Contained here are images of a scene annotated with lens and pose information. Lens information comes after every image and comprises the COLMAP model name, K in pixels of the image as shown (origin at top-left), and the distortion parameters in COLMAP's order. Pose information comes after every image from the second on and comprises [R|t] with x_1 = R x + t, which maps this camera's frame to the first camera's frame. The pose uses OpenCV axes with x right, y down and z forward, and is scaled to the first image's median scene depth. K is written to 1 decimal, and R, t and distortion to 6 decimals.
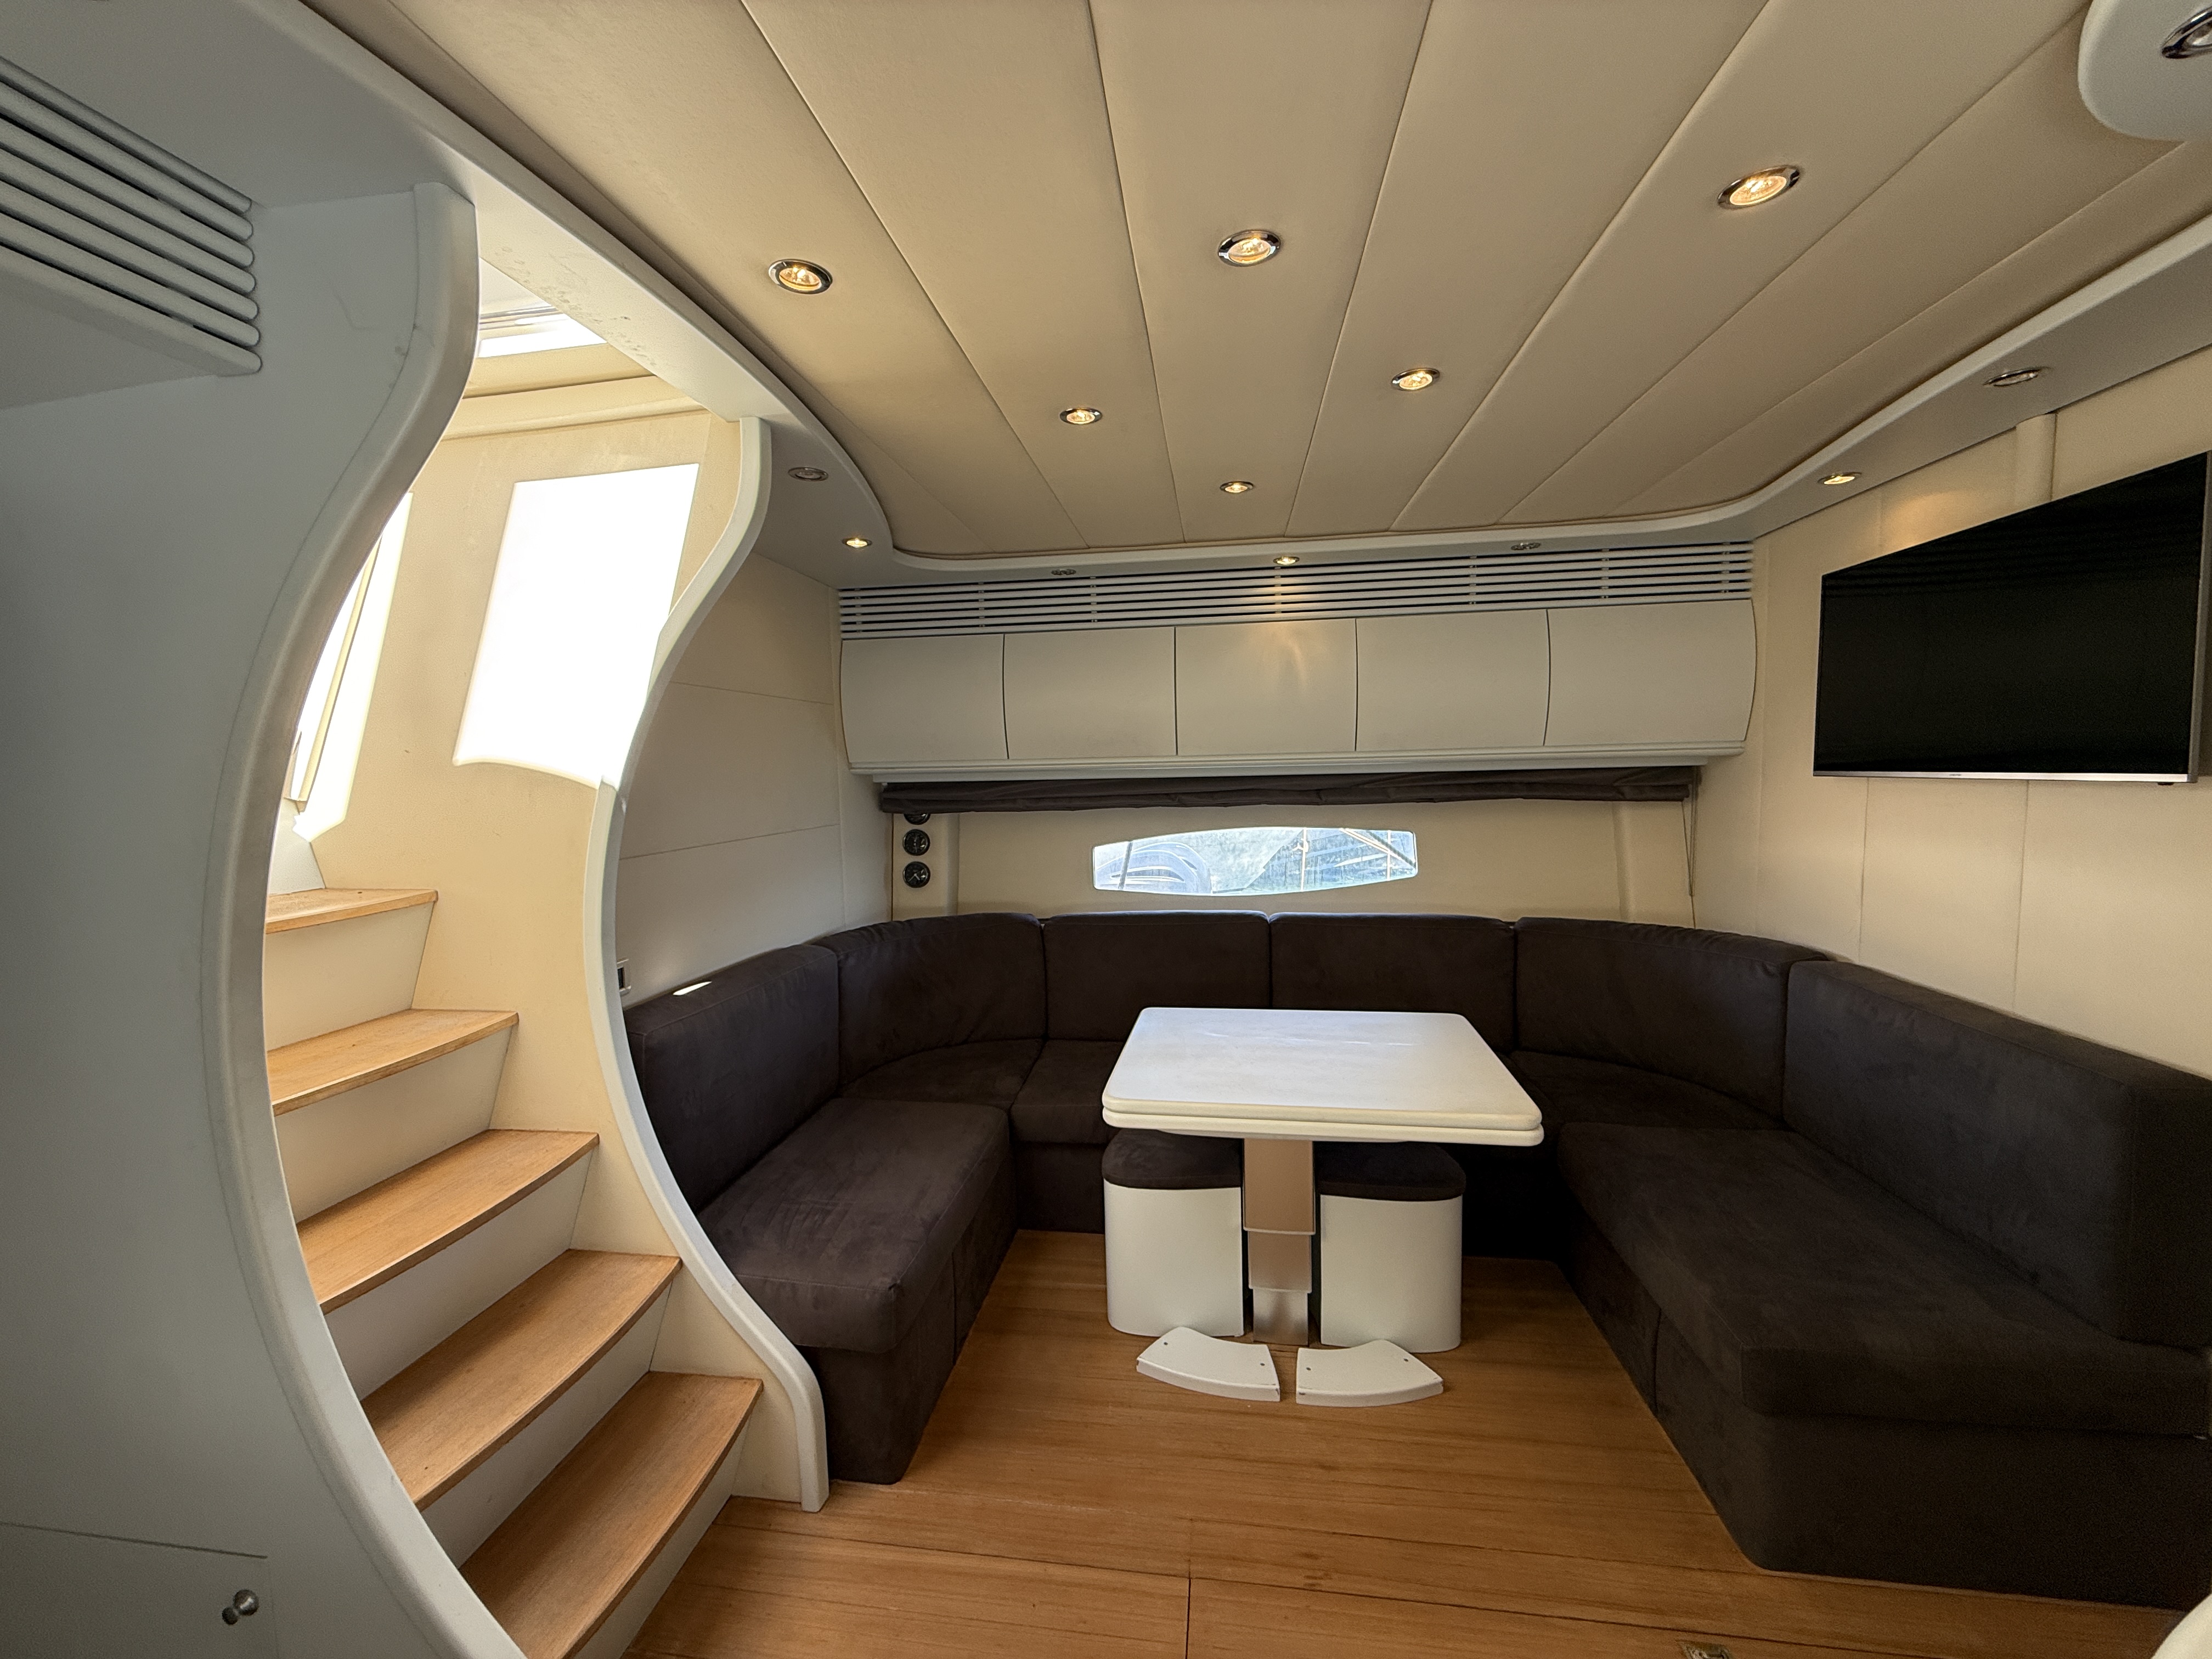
lens RADIAL K [[879.7, 0, 1100.4], [0, 879.7, 834.2], [0, 0, 1]] dist [-0.000743, -0.000368]
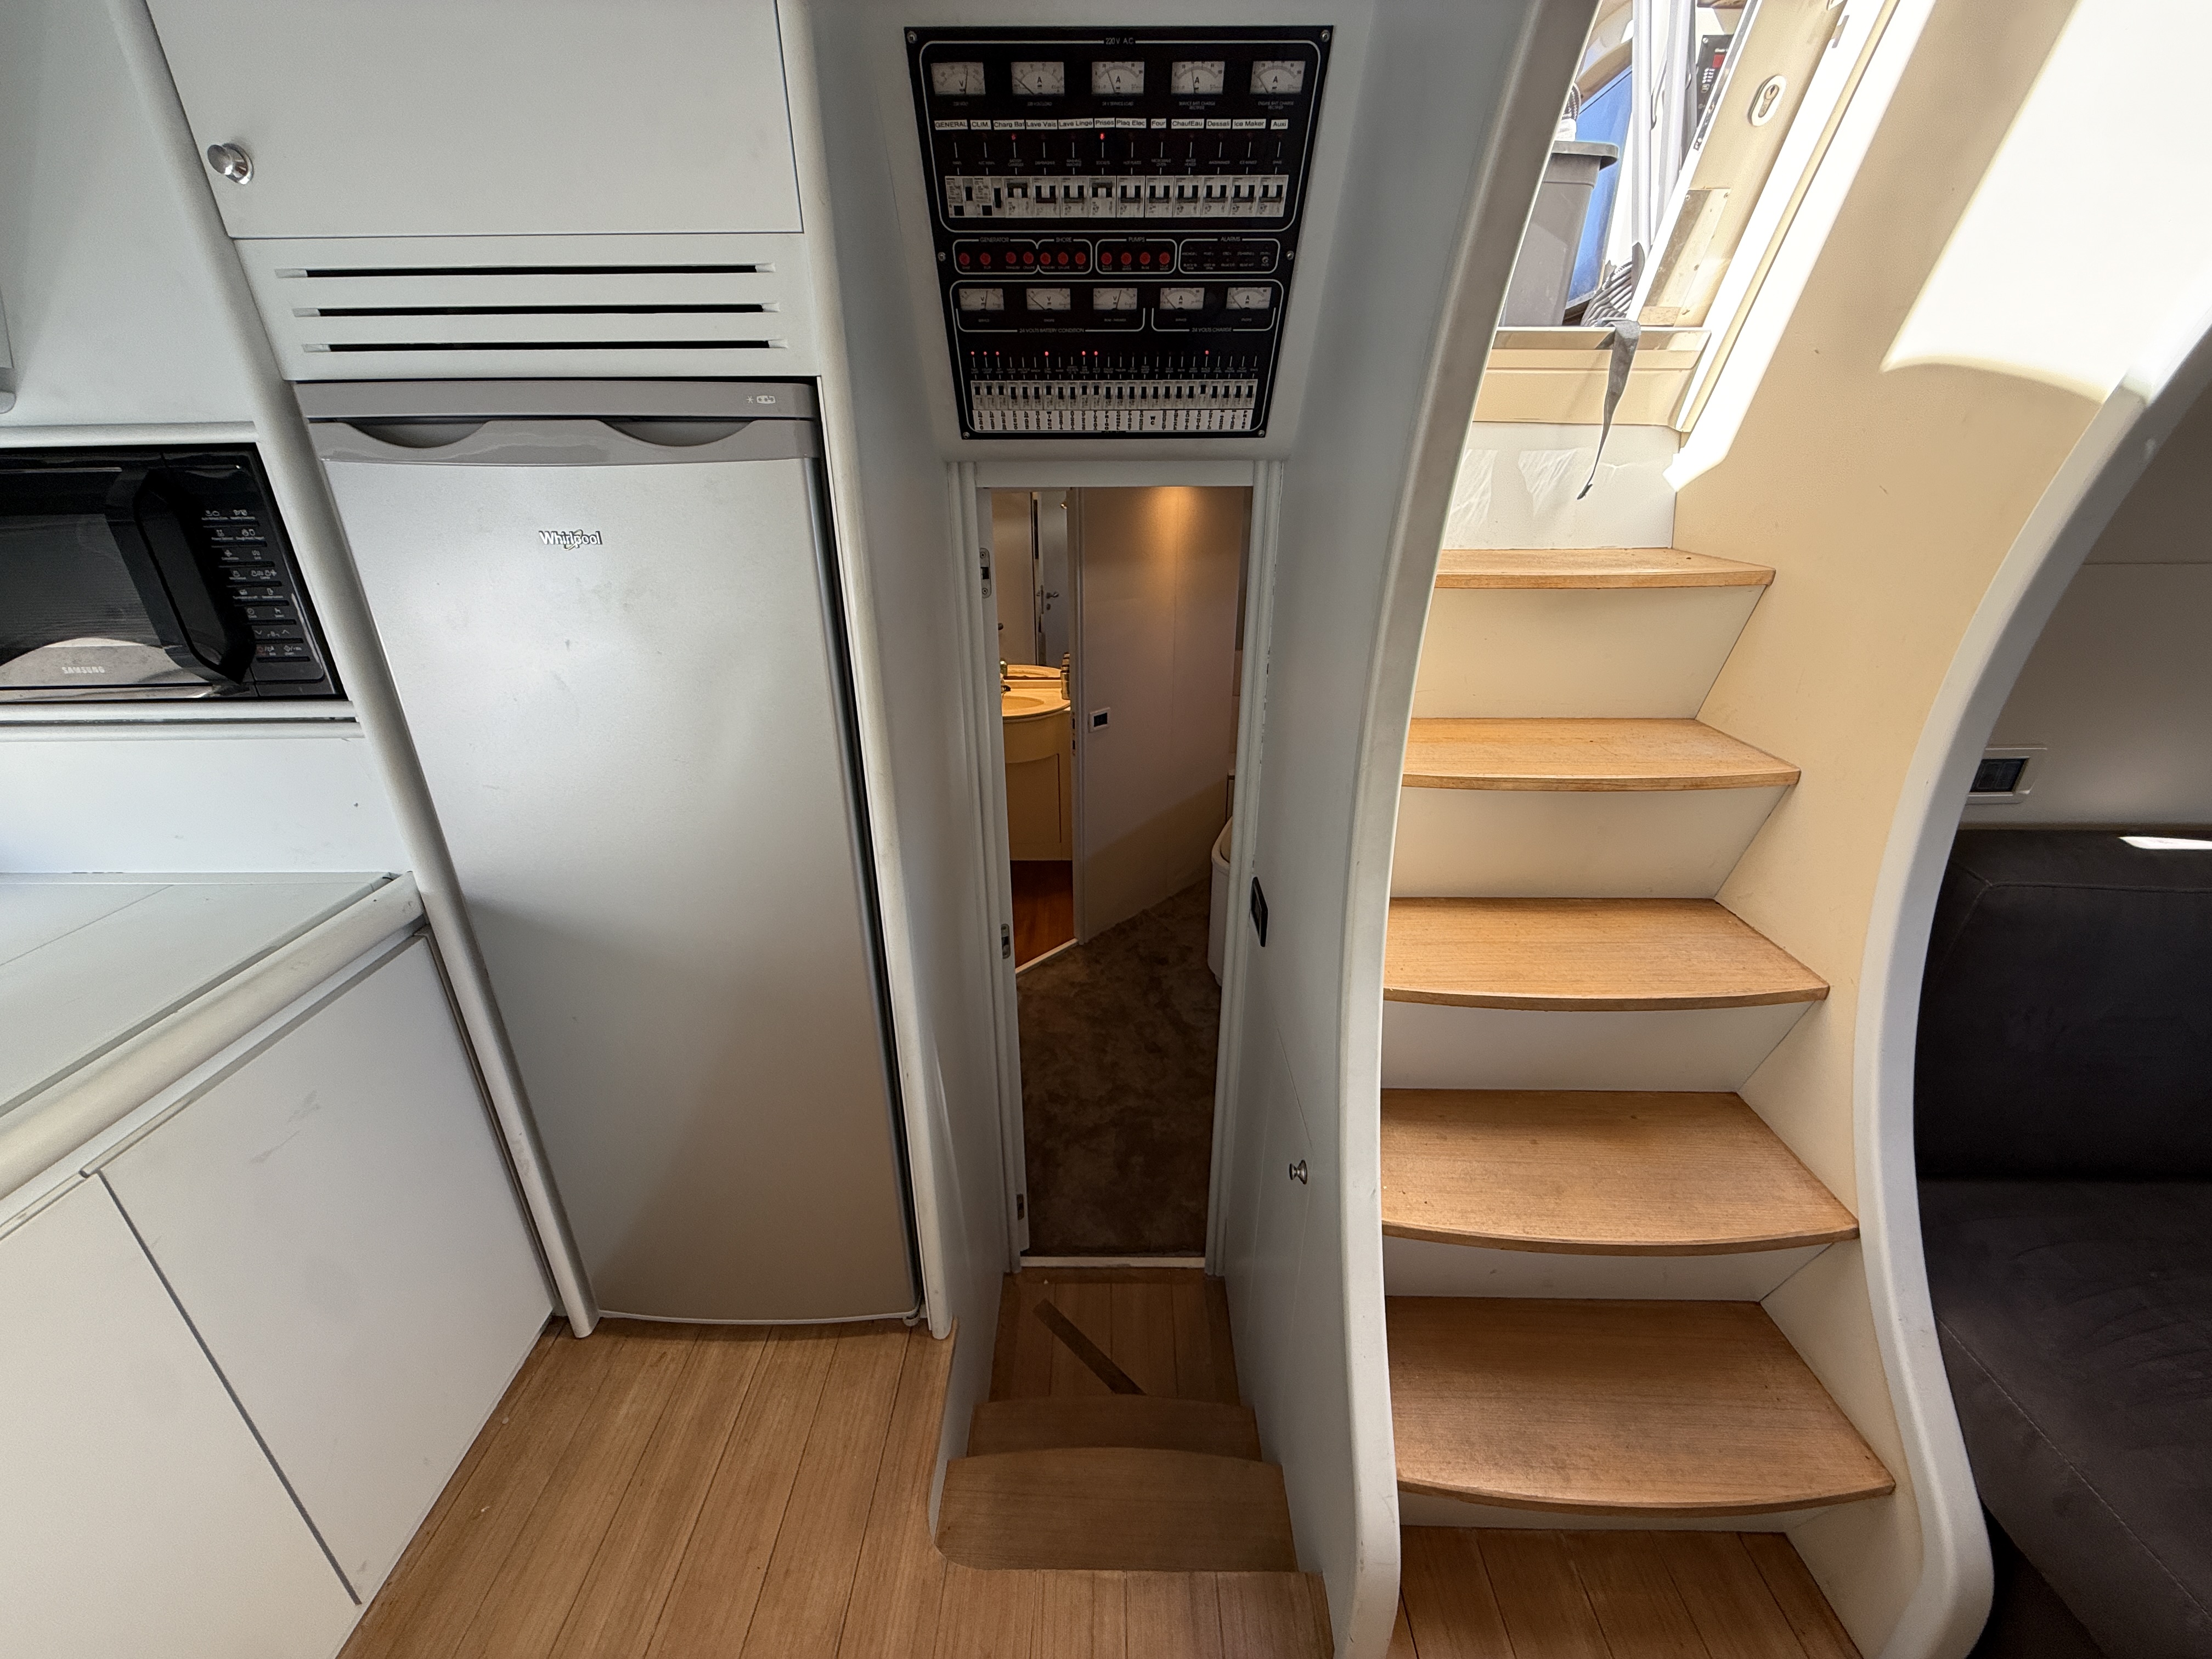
lens RADIAL K [[879.7, 0, 1100.4], [0, 879.7, 834.2], [0, 0, 1]] dist [-0.000743, -0.000368]
pose [[0.127487, 0.412908, -0.901806, -0.094723], [-0.079555, 0.910552, 0.405666, 0.013375], [0.988644, 0.020026, 0.148933, 0.361166]]
